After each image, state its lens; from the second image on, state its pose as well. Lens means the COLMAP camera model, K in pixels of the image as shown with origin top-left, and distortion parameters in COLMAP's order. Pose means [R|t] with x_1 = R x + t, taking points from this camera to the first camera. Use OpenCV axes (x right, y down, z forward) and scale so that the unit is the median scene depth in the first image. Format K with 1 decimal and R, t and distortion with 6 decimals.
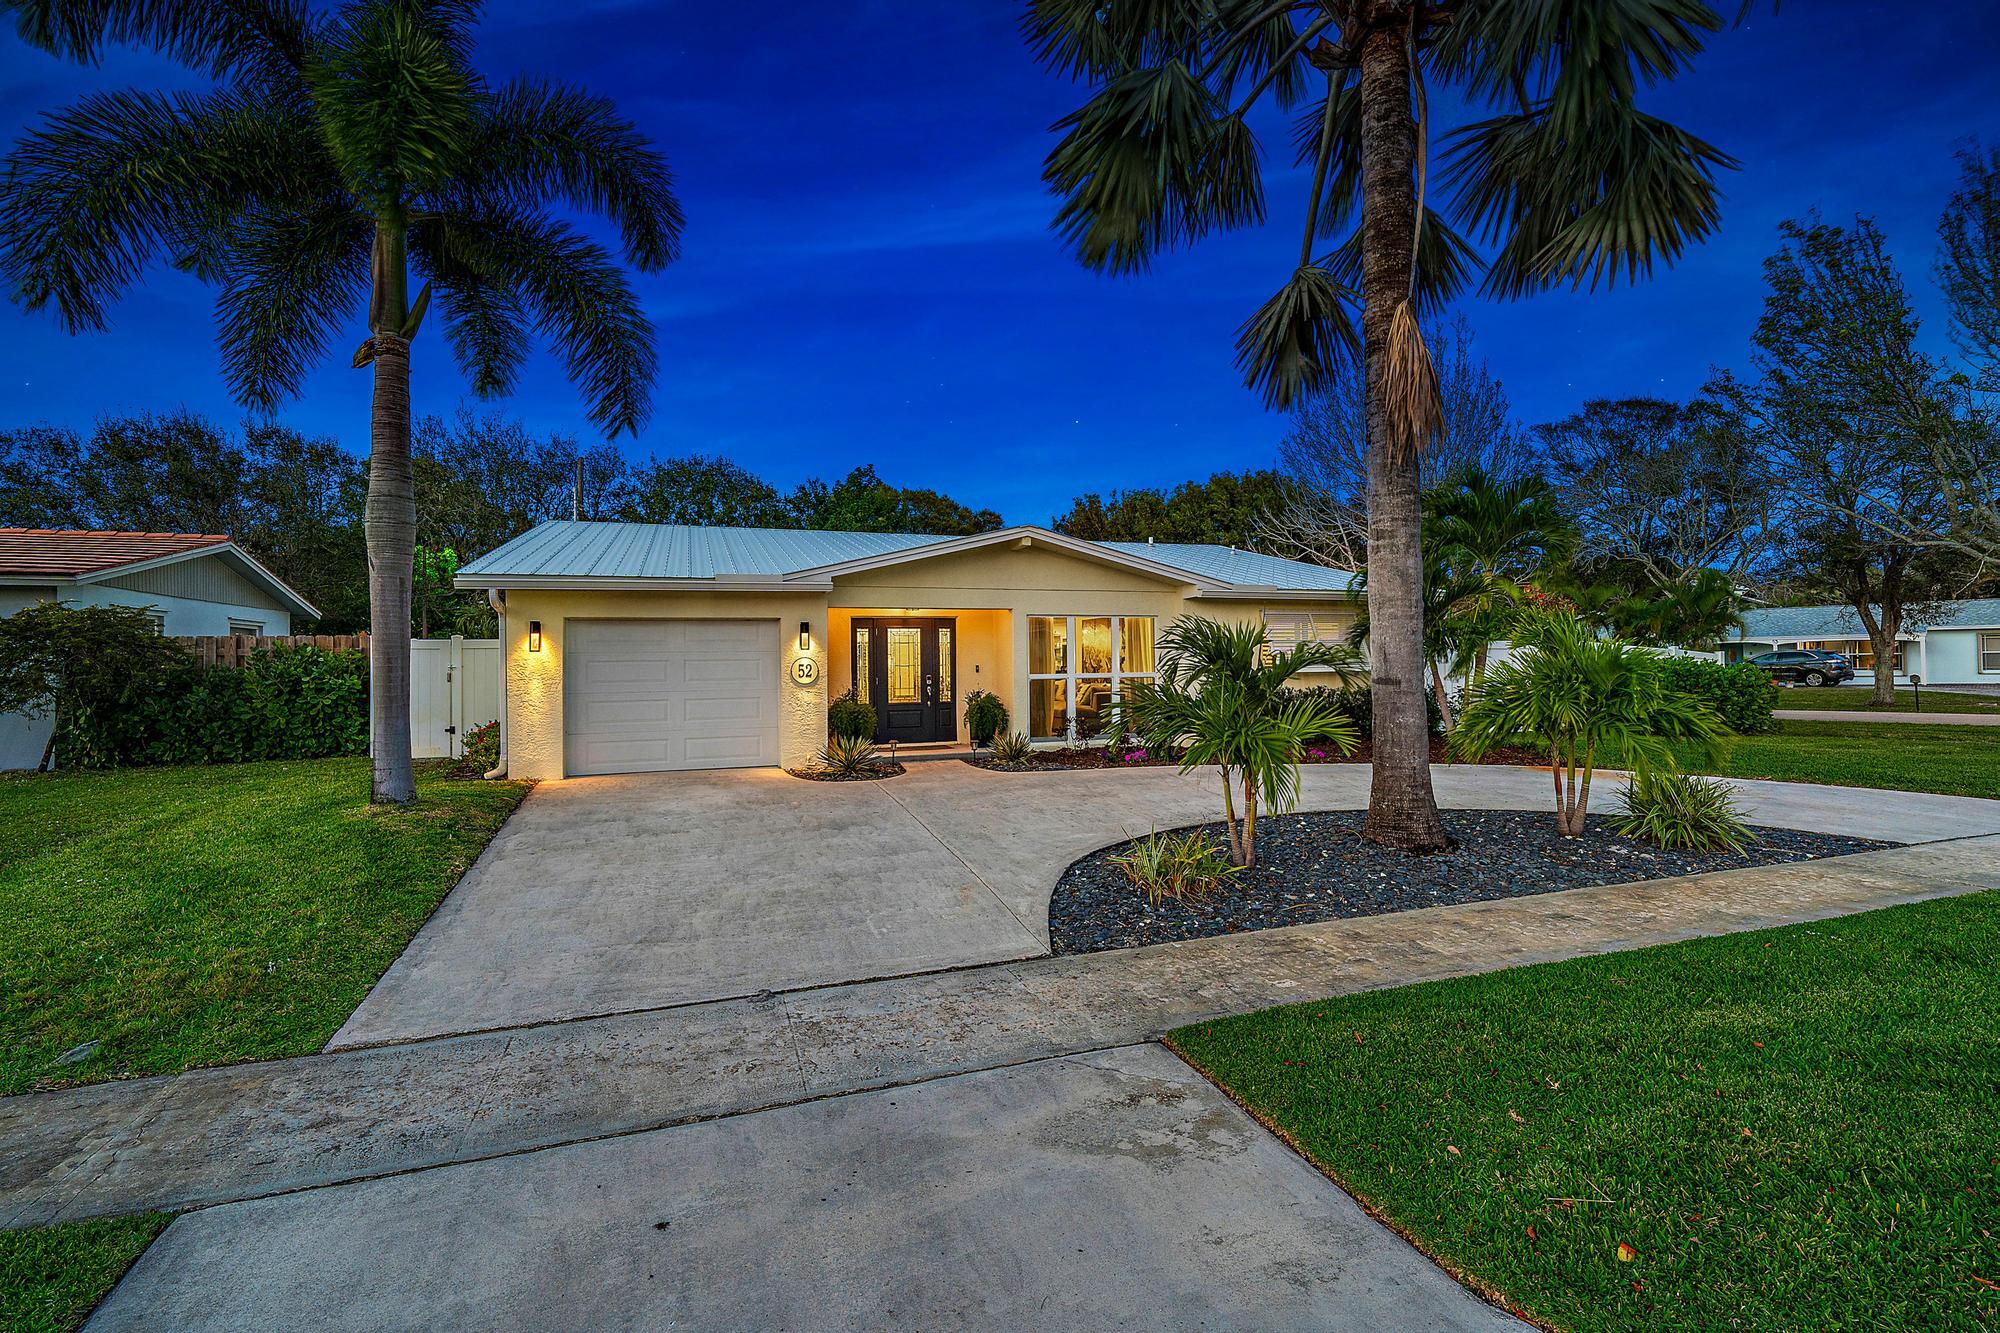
lens RADIAL K [[837.7, 0, 1003.5], [0, 837.7, 648.0], [0, 0, 1]] dist [0.001079, 0.000156]
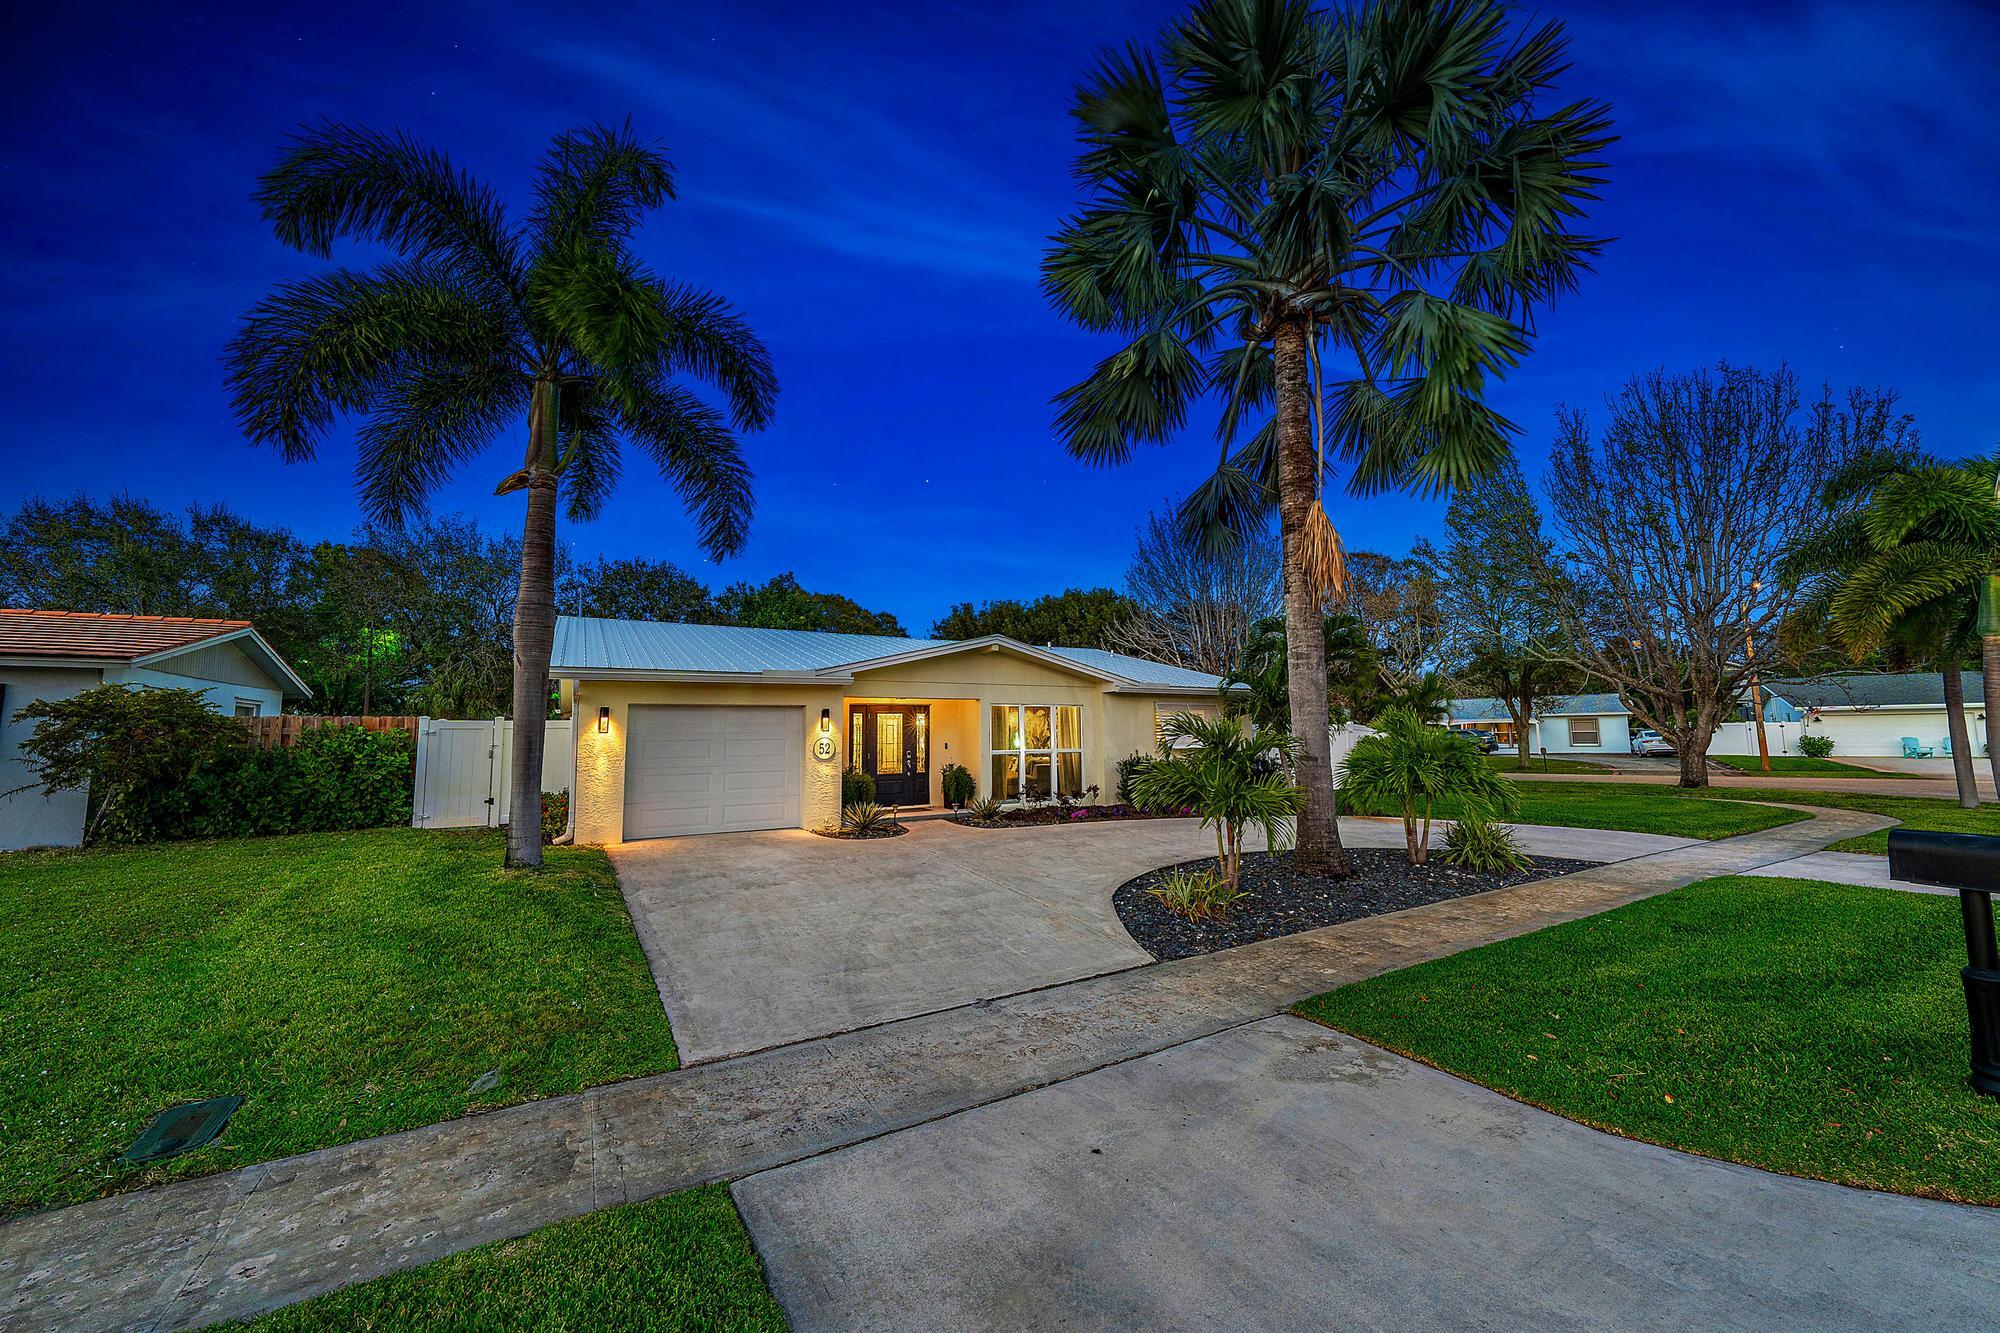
lens RADIAL K [[687.4, 0, 992.7], [0, 687.4, 666.2], [0, 0, 1]] dist [-0.001757, -0.000110]
pose [[0.983895, 0.020383, 0.177584, -0.219183], [-0.005503, 0.996460, -0.083883, -0.012141], [-0.178665, 0.081555, 0.980524, -0.053624]]
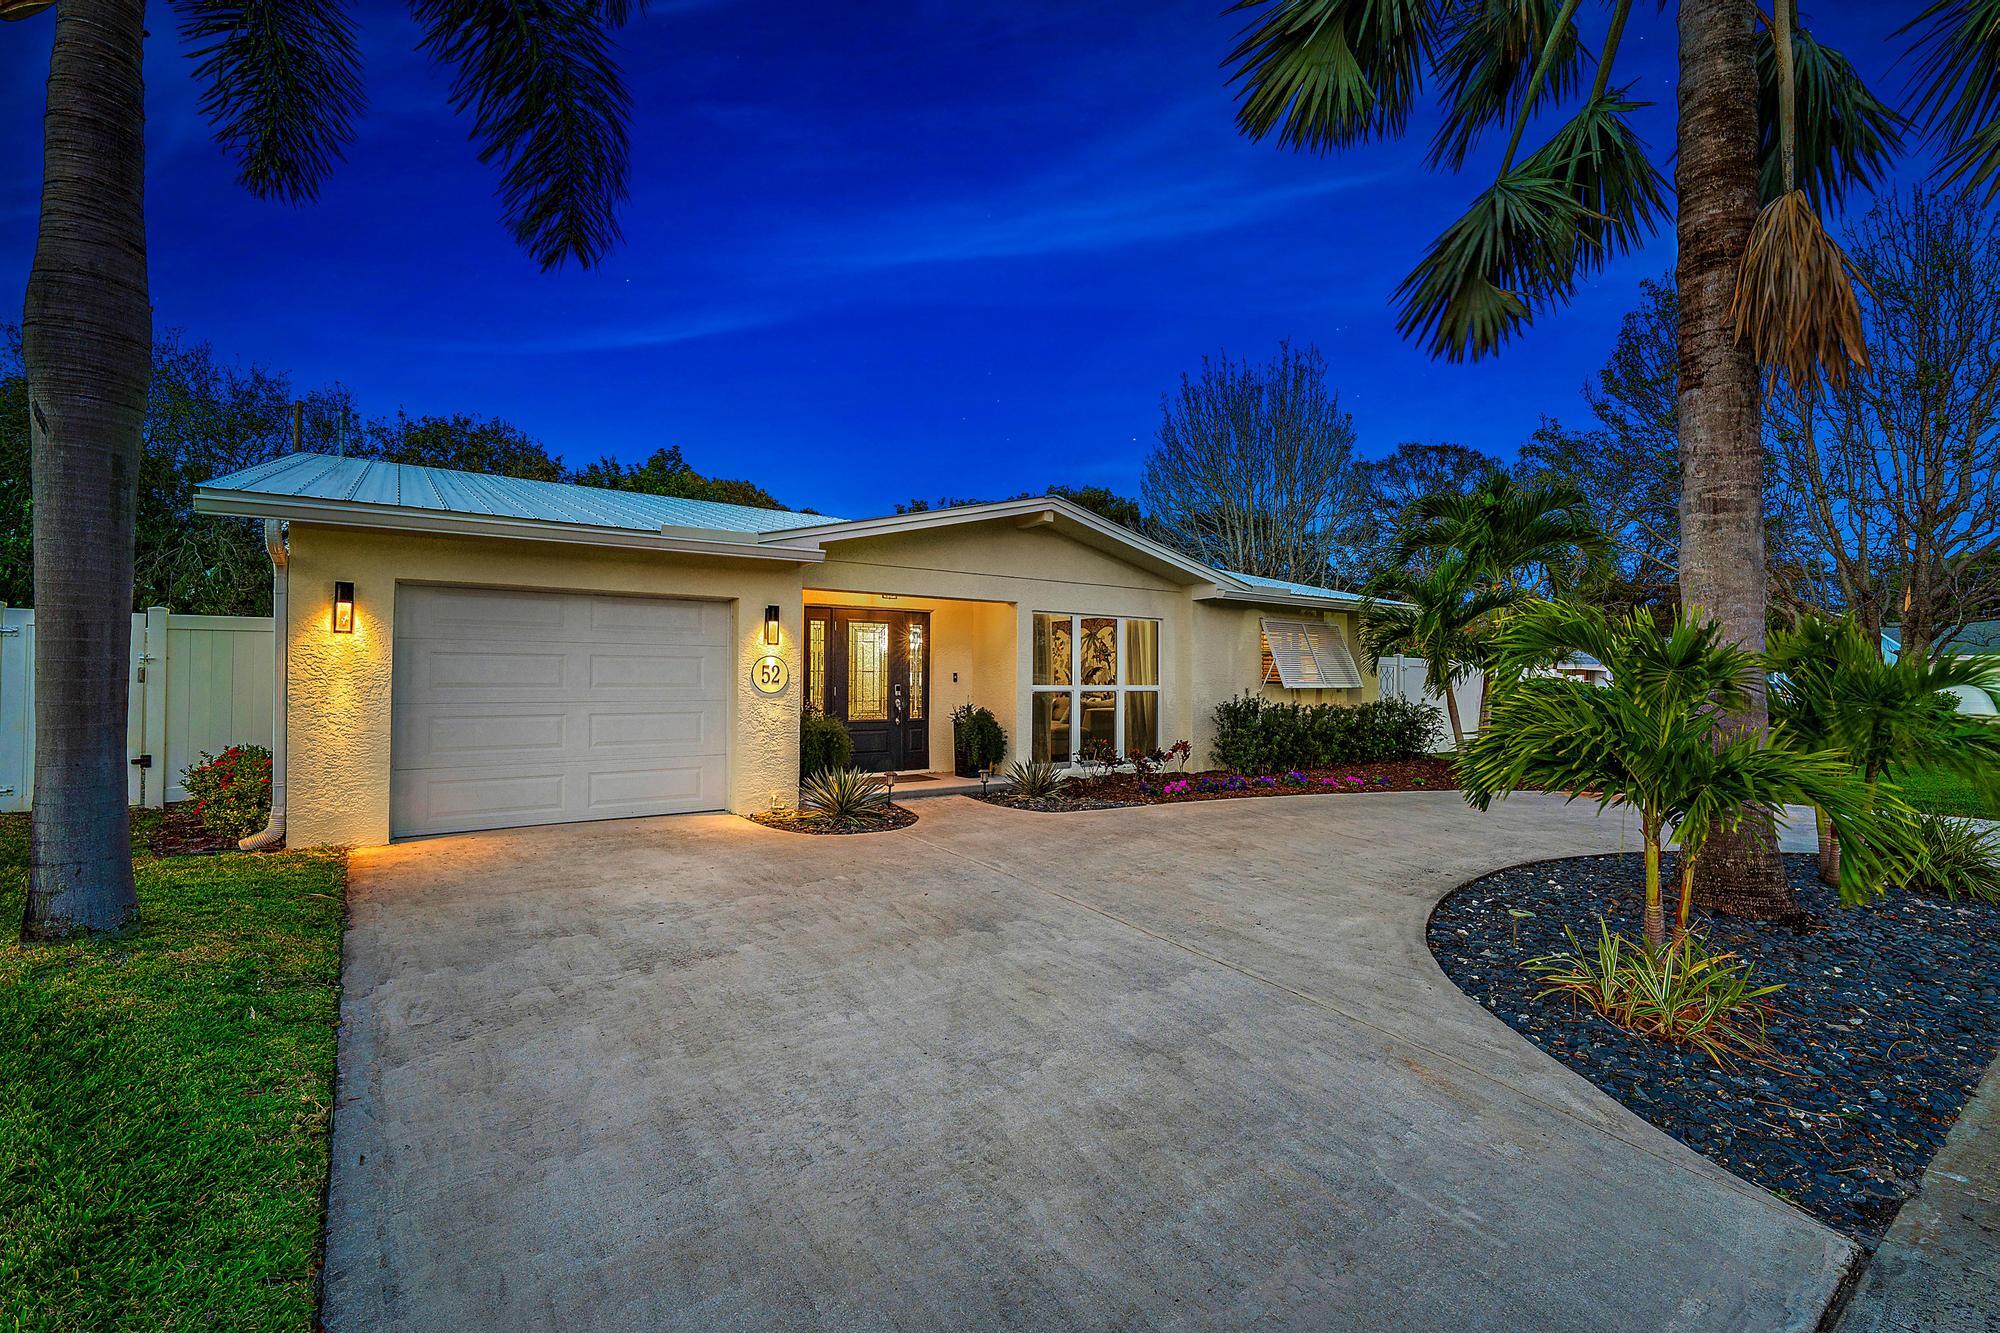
lens RADIAL K [[827.8, 0, 993.1], [0, 827.8, 659.5], [0, 0, 1]] dist [0.000021, 0.000370]
pose [[0.965467, 0.024054, 0.259414, -0.295420], [-0.022865, 0.999710, -0.007600, 0.019358], [-0.259522, 0.001406, 0.965736, 0.345376]]
